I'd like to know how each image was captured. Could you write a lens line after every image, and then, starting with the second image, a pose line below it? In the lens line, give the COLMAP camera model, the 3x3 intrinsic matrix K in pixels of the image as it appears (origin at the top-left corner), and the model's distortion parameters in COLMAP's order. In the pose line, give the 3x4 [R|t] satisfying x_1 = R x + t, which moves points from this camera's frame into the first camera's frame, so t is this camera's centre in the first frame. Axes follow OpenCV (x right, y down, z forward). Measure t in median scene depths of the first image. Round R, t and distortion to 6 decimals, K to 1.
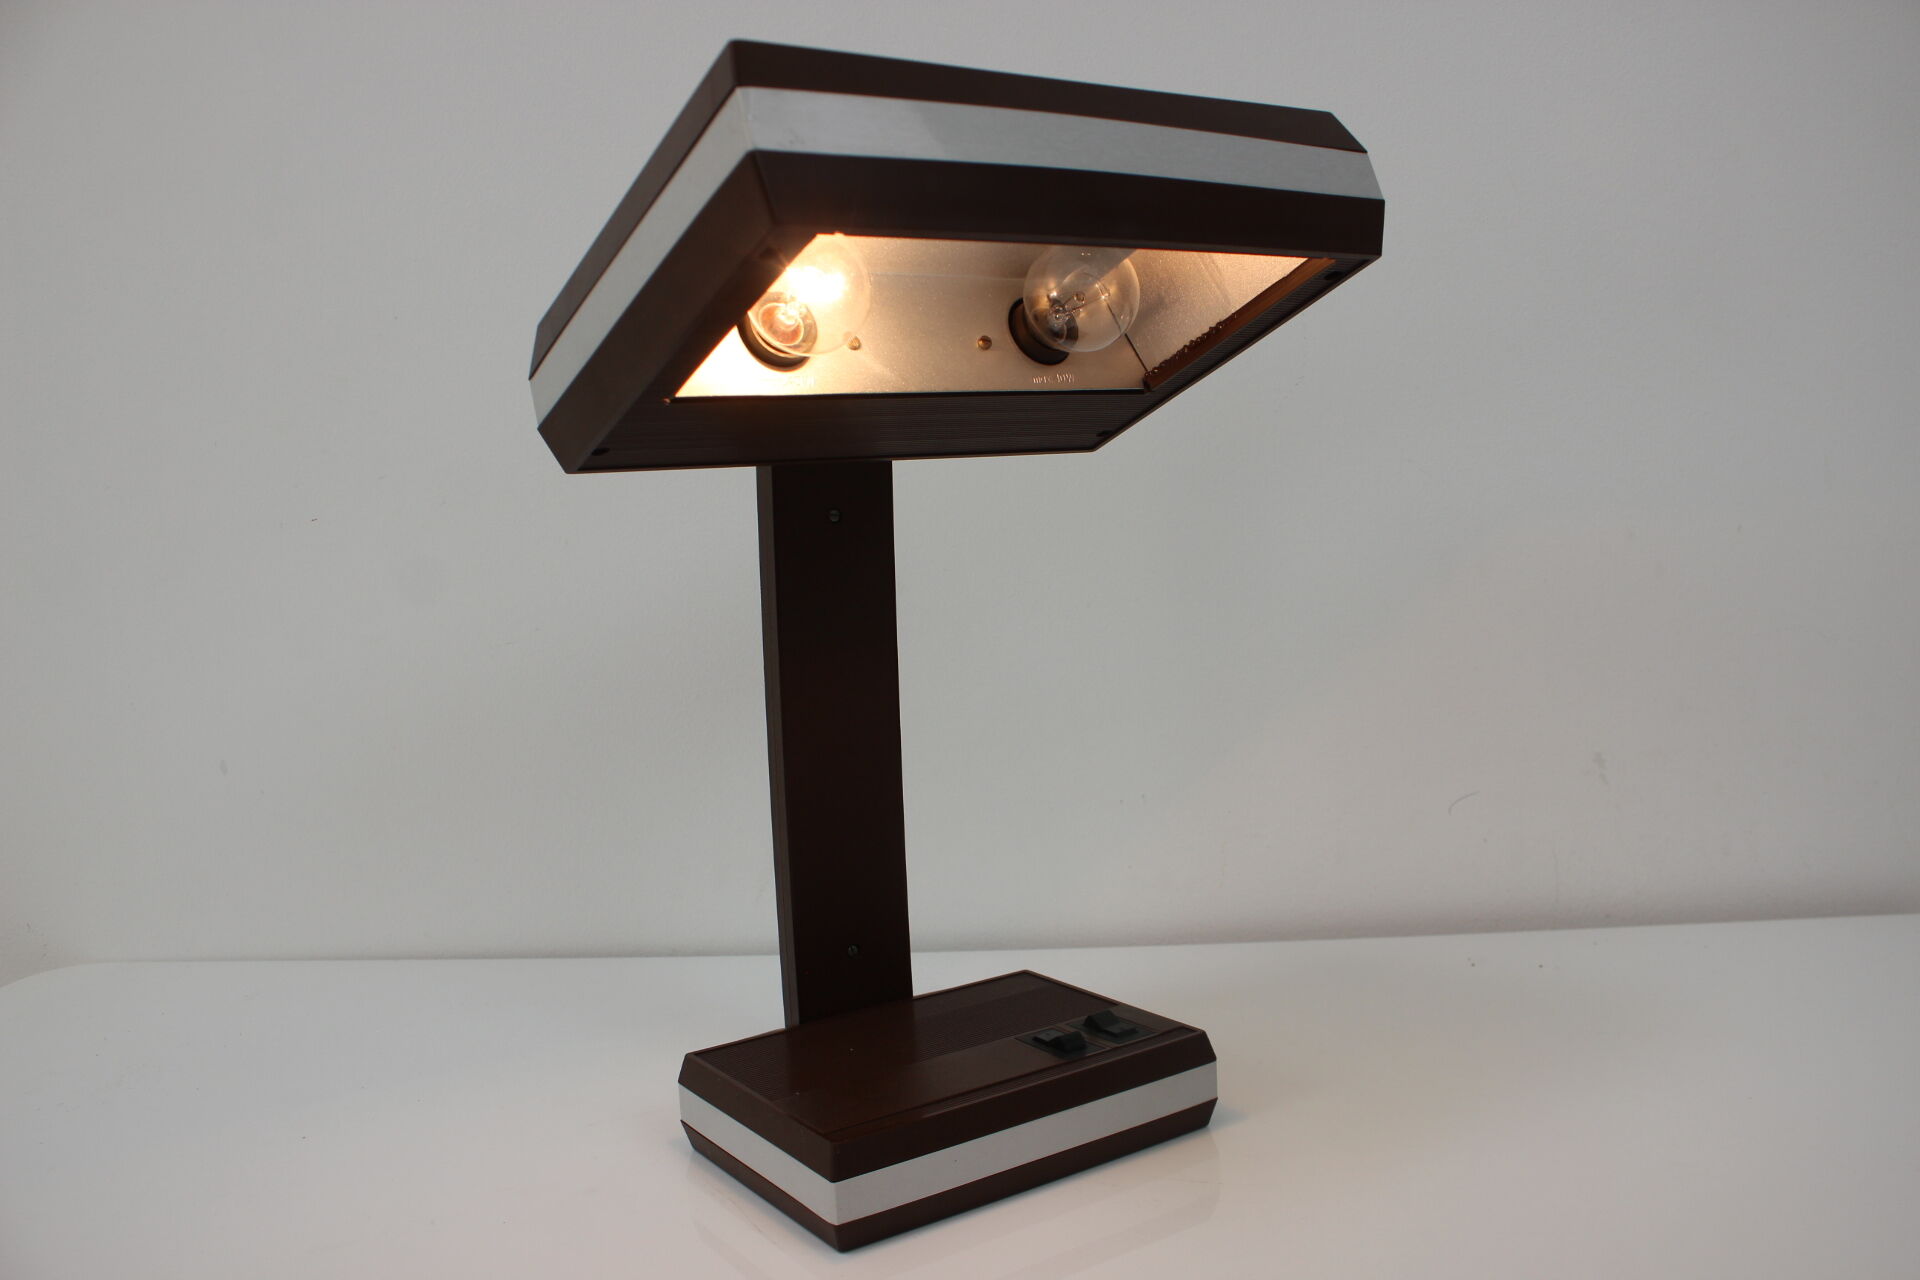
lens RADIAL K [[1680.7, 0, 960.0], [0, 1680.7, 640.0], [0, 0, 1]] dist [-0.105317, -0.002763]
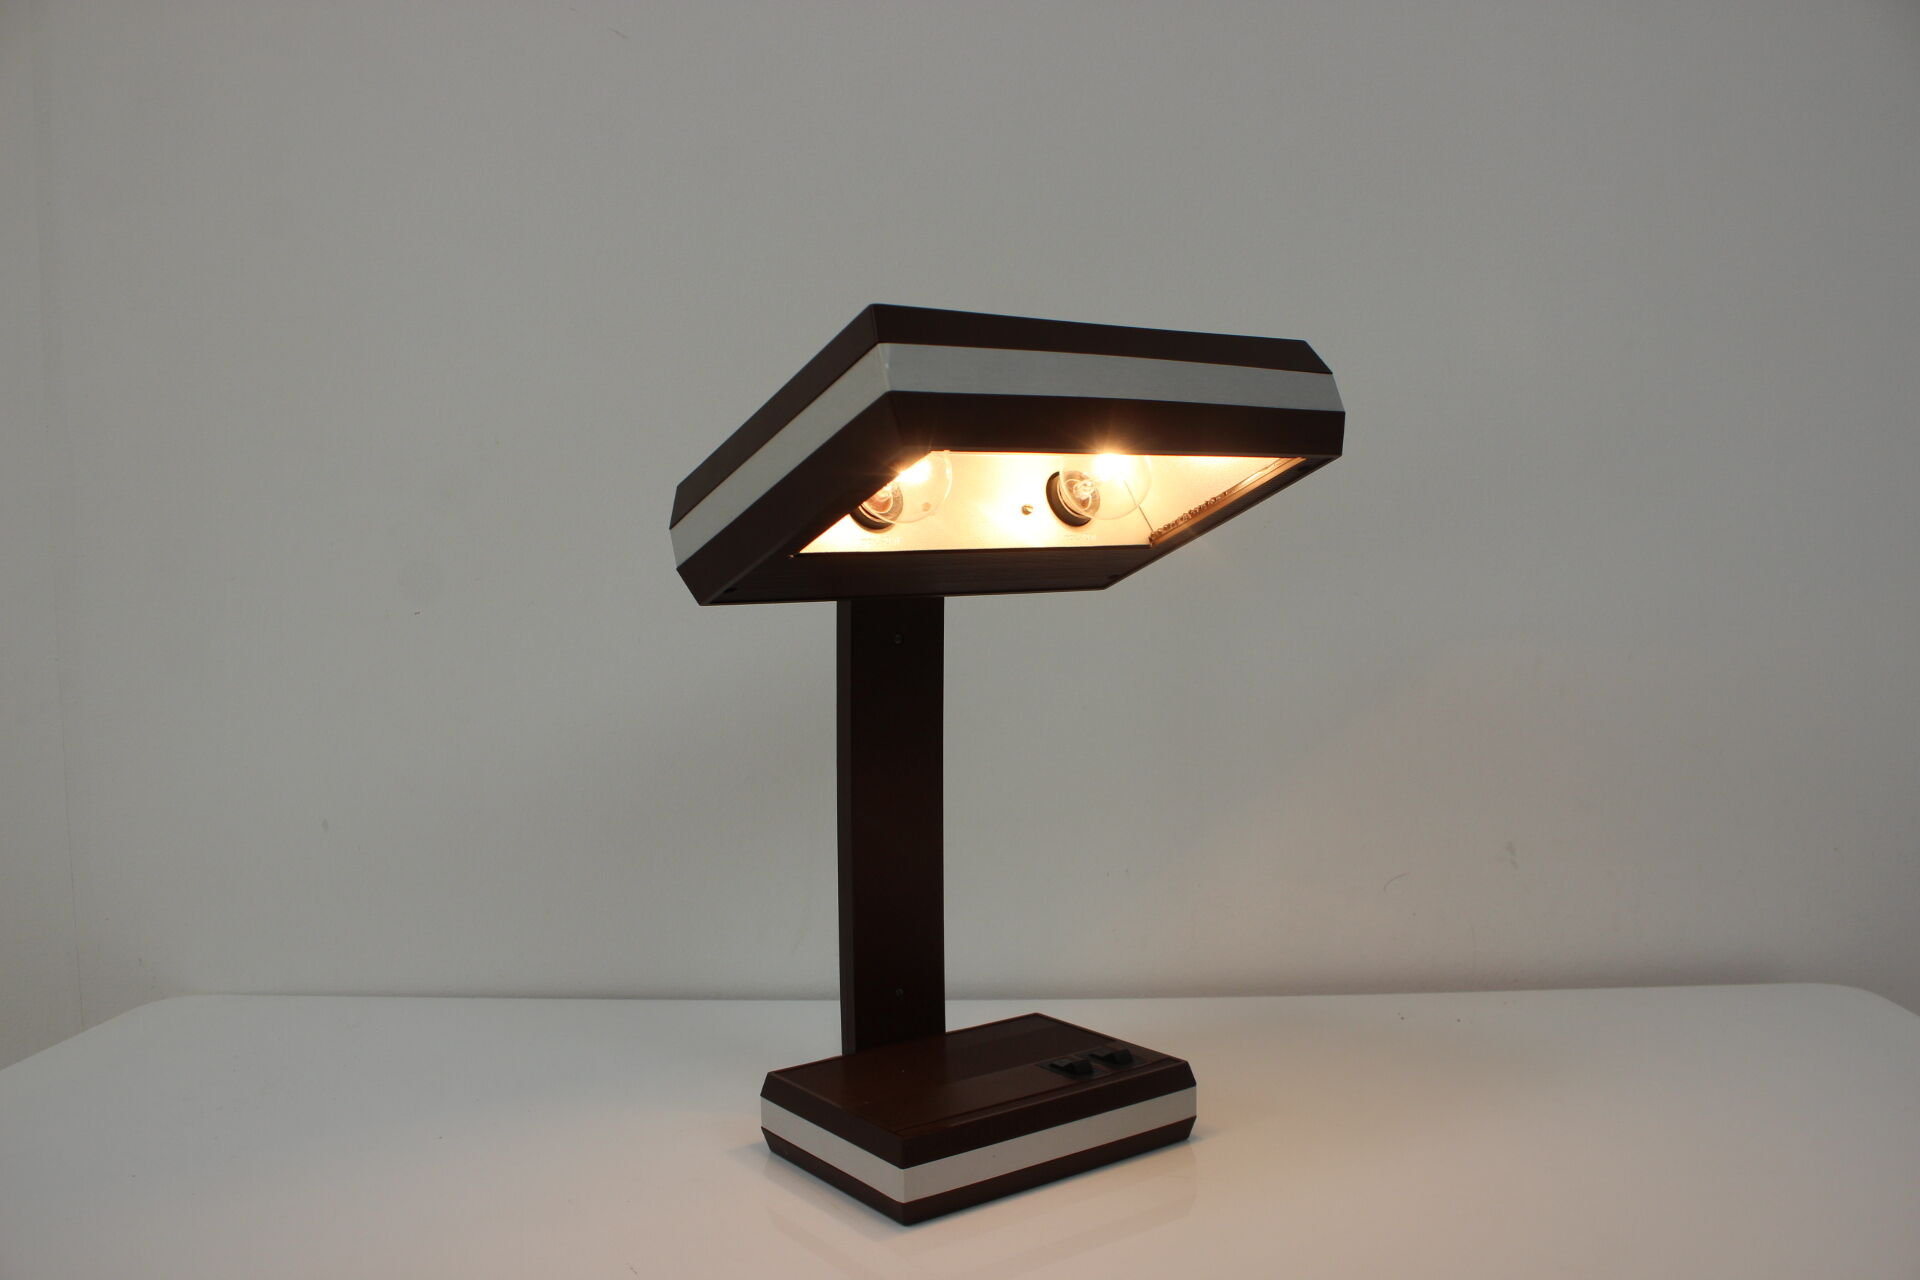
lens RADIAL K [[1677.0, 0, 960.0], [0, 1677.0, 640.0], [0, 0, 1]] dist [-0.122322, 0.003823]
pose [[0.999044, 0.028318, 0.033310, -0.075217], [-0.026934, 0.998783, -0.041313, -0.024877], [-0.034439, 0.040377, 0.998591, -0.253305]]
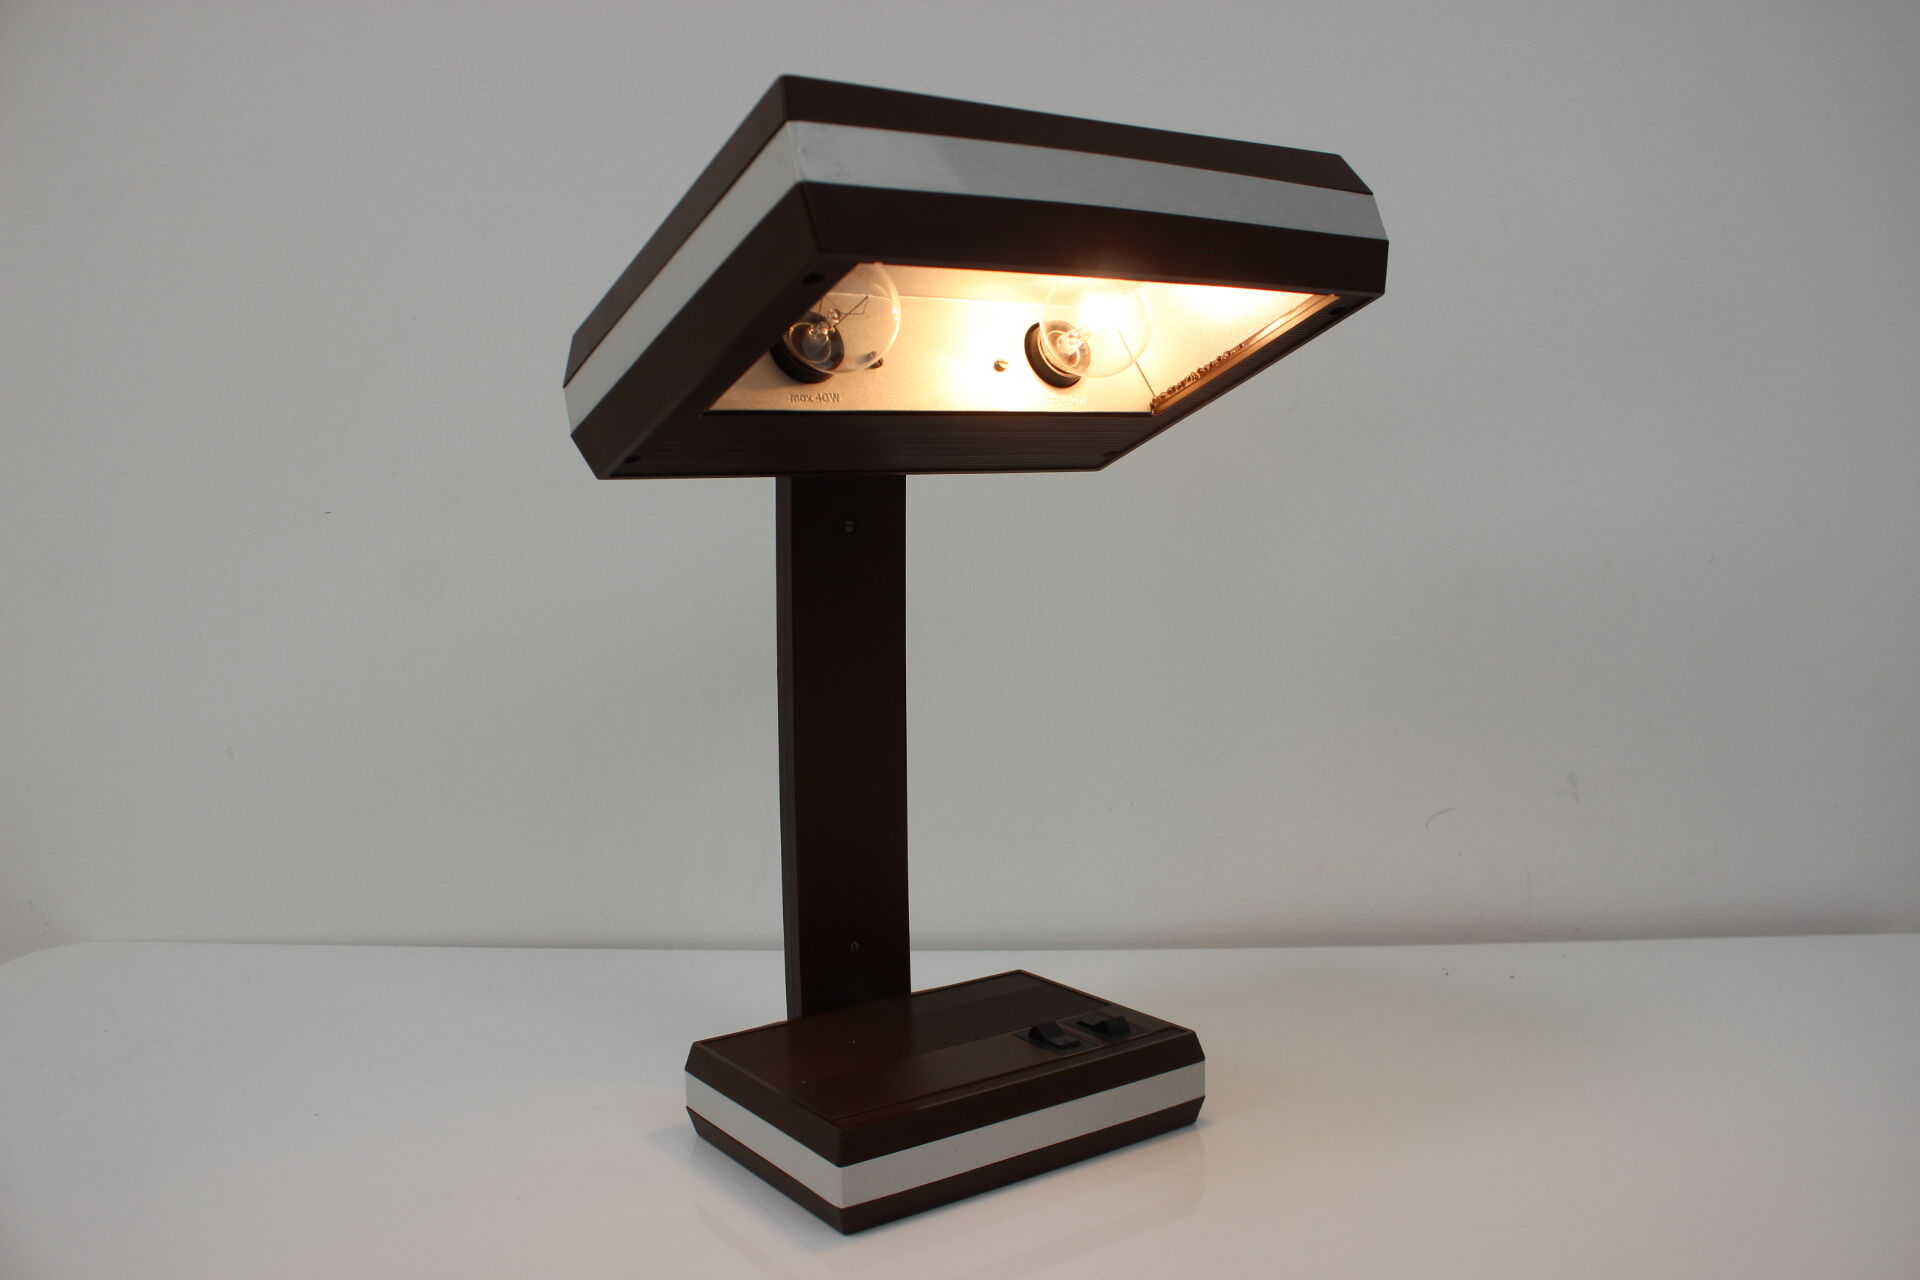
lens RADIAL K [[1677.0, 0, 960.0], [0, 1677.0, 640.0], [0, 0, 1]] dist [-0.122322, 0.003823]
pose [[0.999501, 0.026086, 0.017793, -0.024782], [-0.026040, 0.999657, -0.002810, -0.002883], [-0.017861, 0.002346, 0.999838, -0.036074]]
